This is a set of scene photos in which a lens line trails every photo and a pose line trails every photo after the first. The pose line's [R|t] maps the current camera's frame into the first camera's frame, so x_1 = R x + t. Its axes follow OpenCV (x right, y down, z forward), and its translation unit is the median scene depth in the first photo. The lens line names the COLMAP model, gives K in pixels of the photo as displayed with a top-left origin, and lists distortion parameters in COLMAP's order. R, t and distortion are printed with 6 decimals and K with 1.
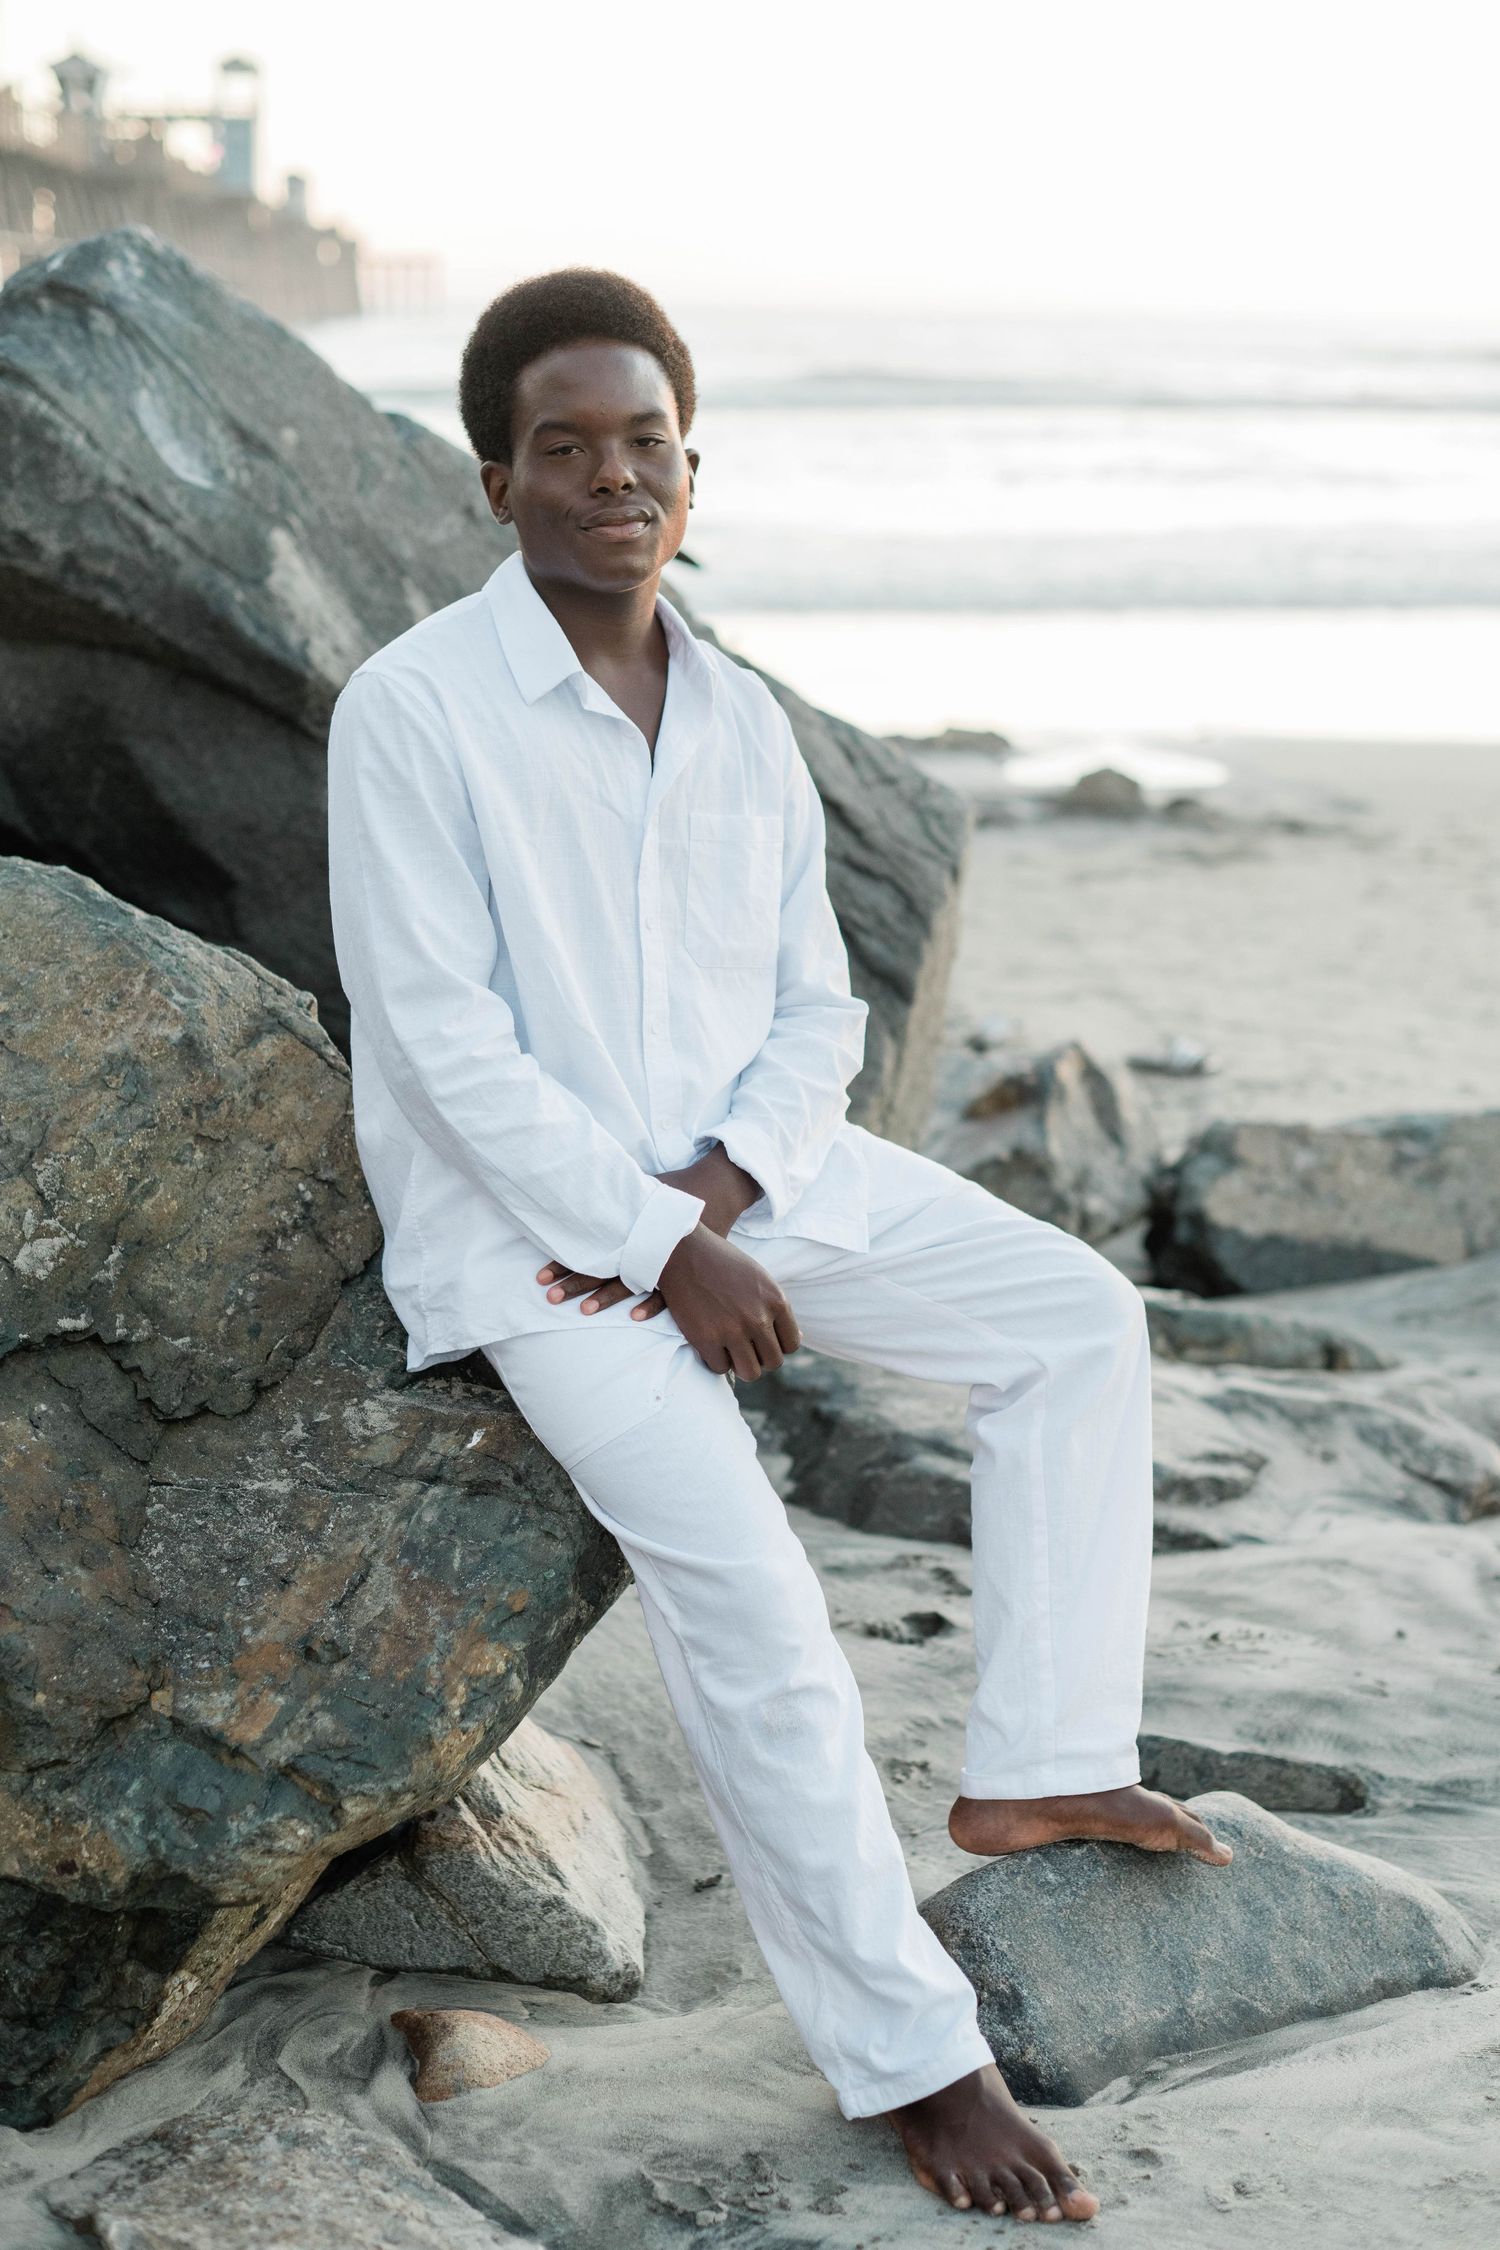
lens RADIAL K [[3379.5, 0, 750.0], [0, 3379.5, 1125.0], [0, 0, 1]] dist [-0.149079, 0.058893]
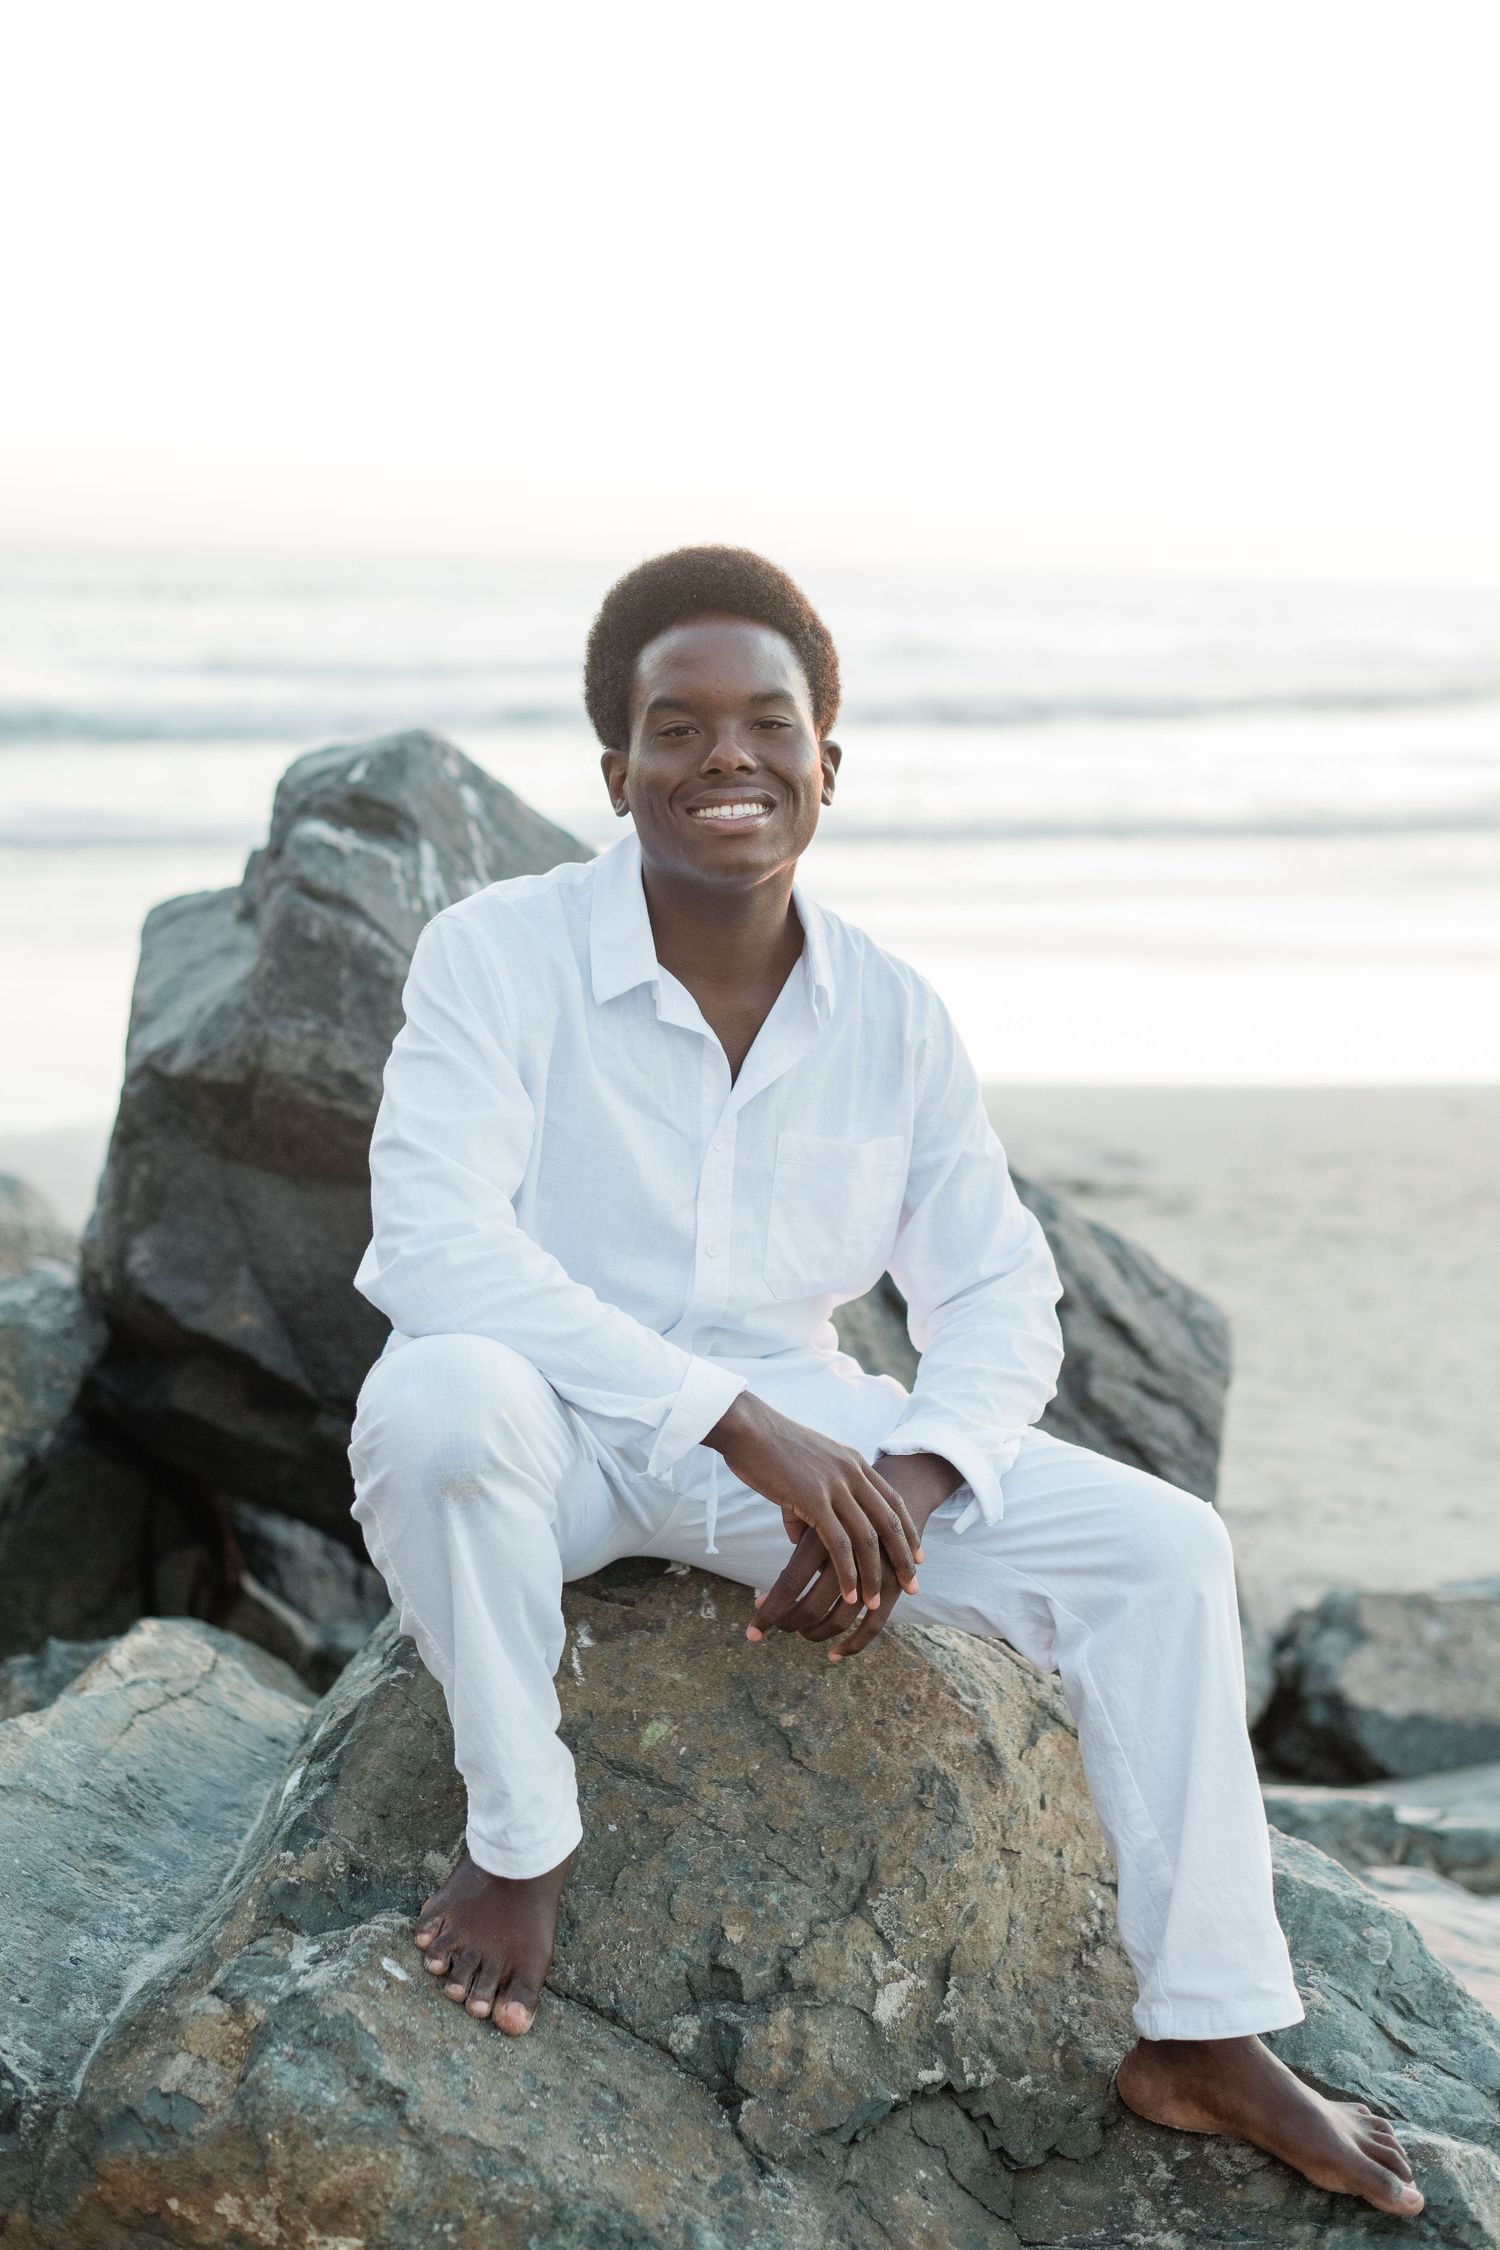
lens RADIAL K [[3637.4, 0, 744.2], [0, 3637.4, 1013.1], [0, 0, 1]] dist [-0.151529, 0.123471]
pose [[0.987648, -0.009429, 0.156405, -0.387088], [0.026701, 0.993715, -0.108705, -0.119980], [-0.154397, 0.111538, 0.981693, 0.004860]]
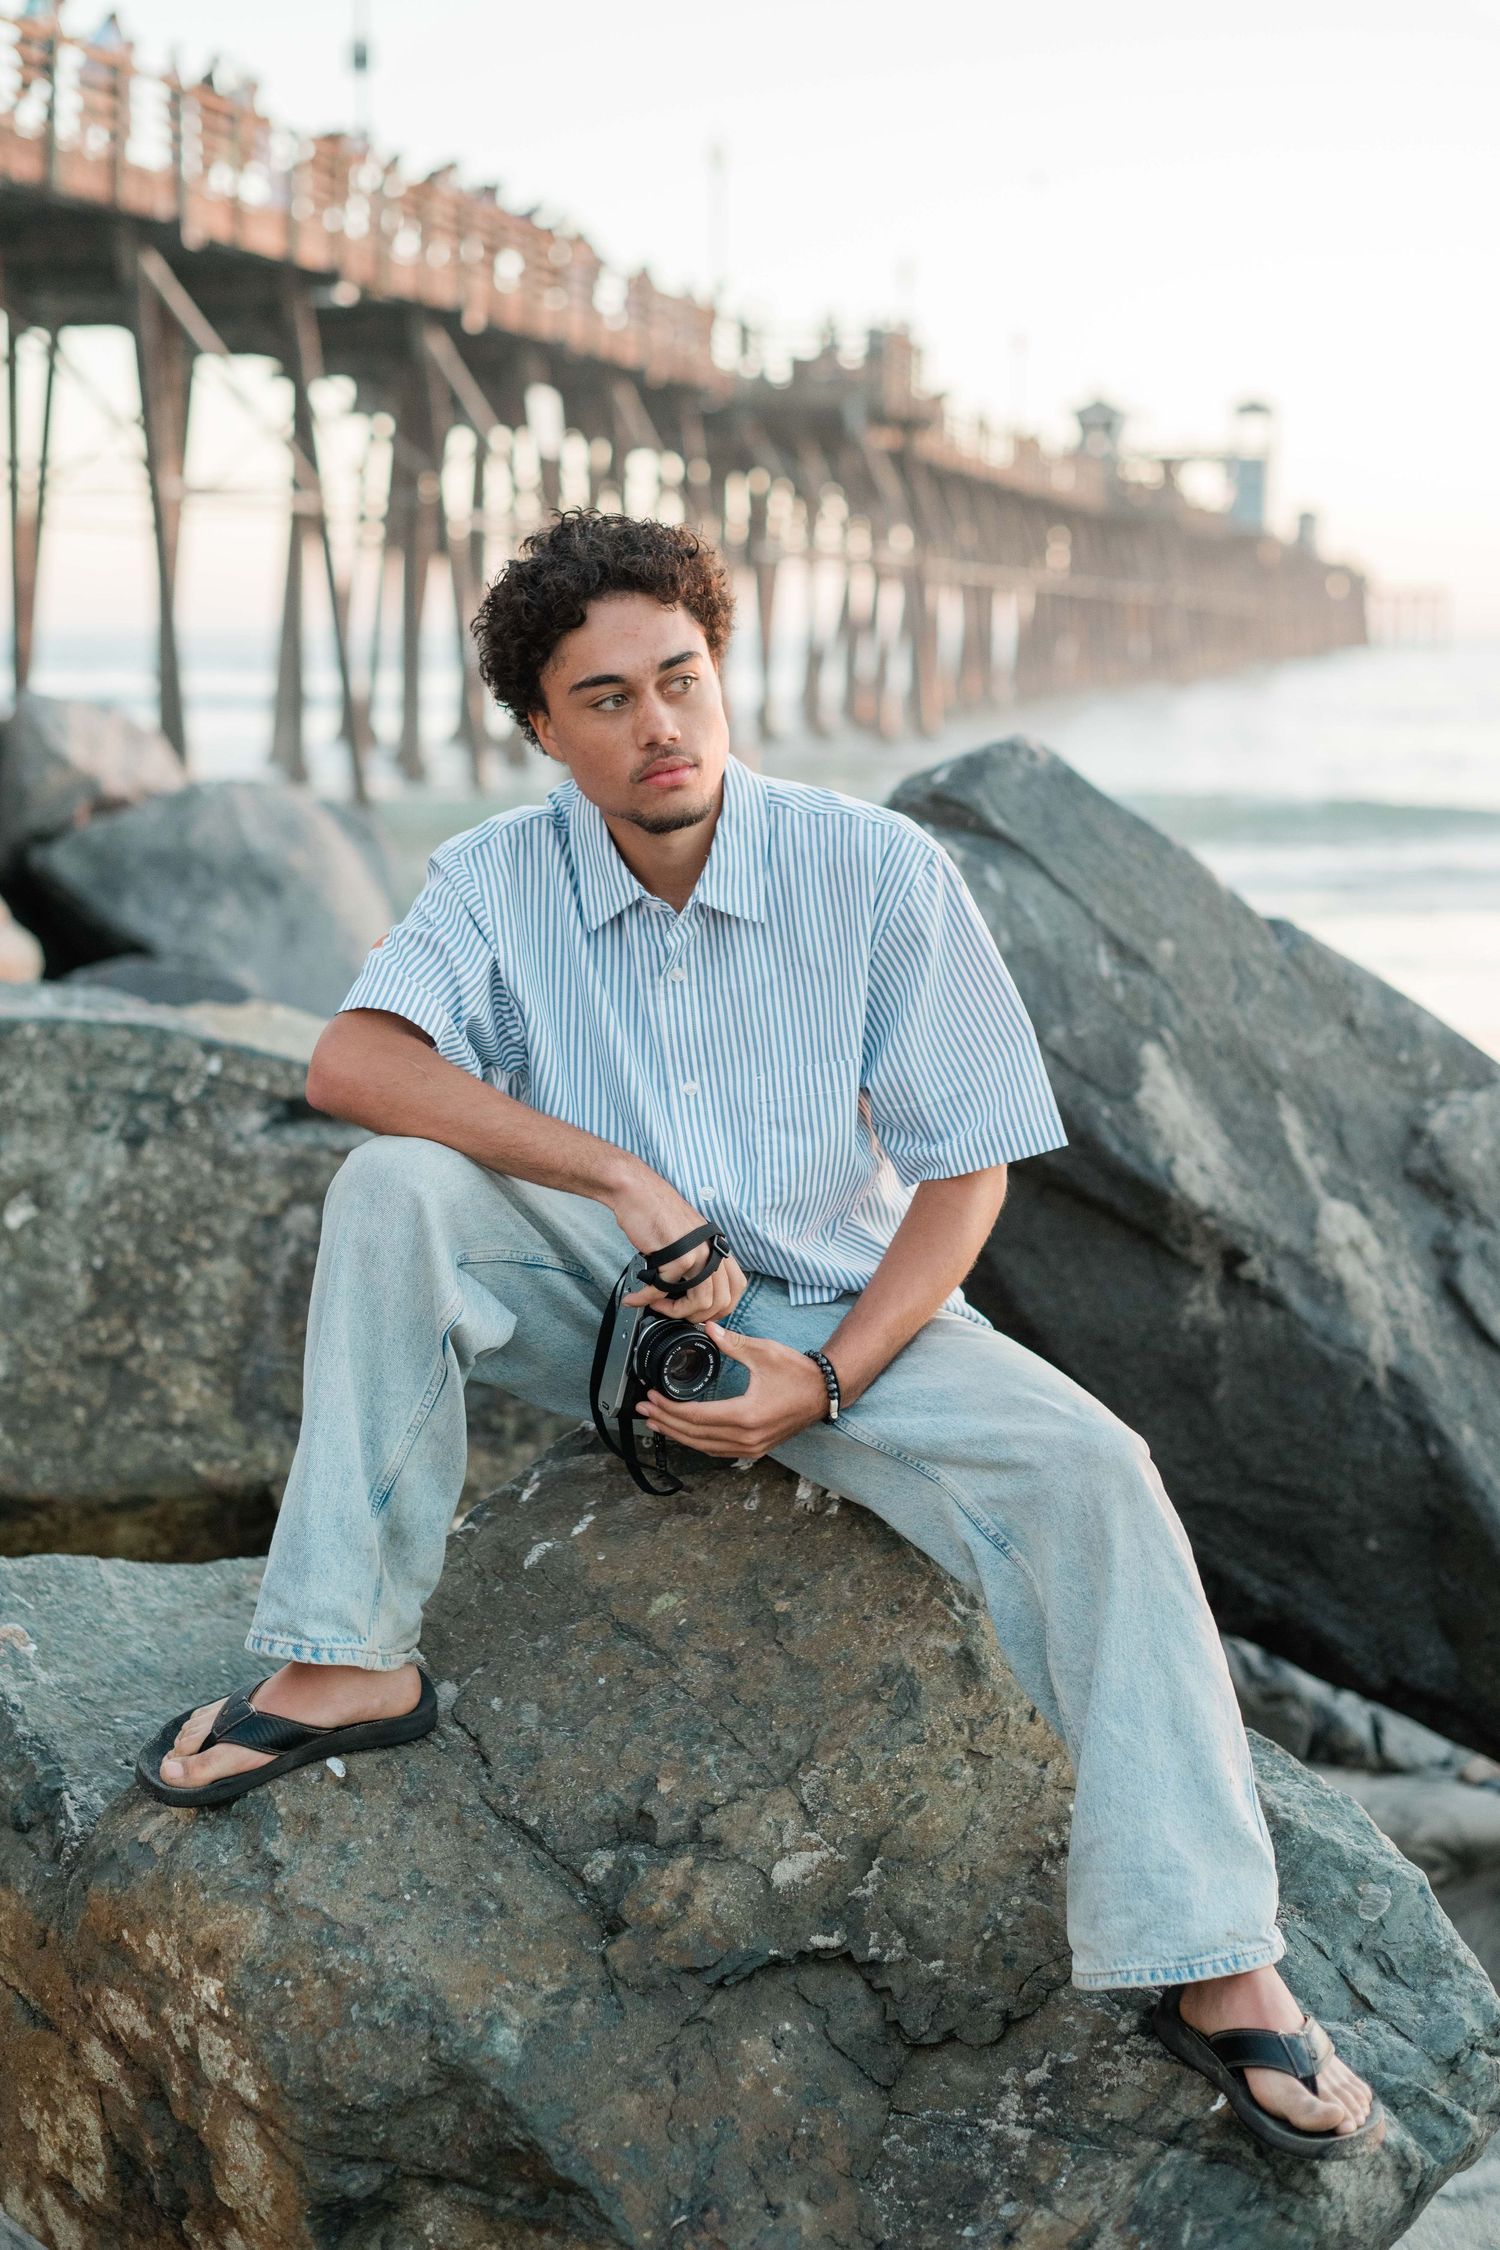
lens RADIAL K [[3346.5, 0, 745.2], [0, 3346.5, 1150.0], [0, 0, 1]] dist [-0.144785, 0.066322]
pose [[0.956241, 0.036003, -0.290355, 0.050771], [-0.061069, 0.995102, -0.077730, -0.092273], [0.286135, 0.092060, 0.953757, 0.031104]]
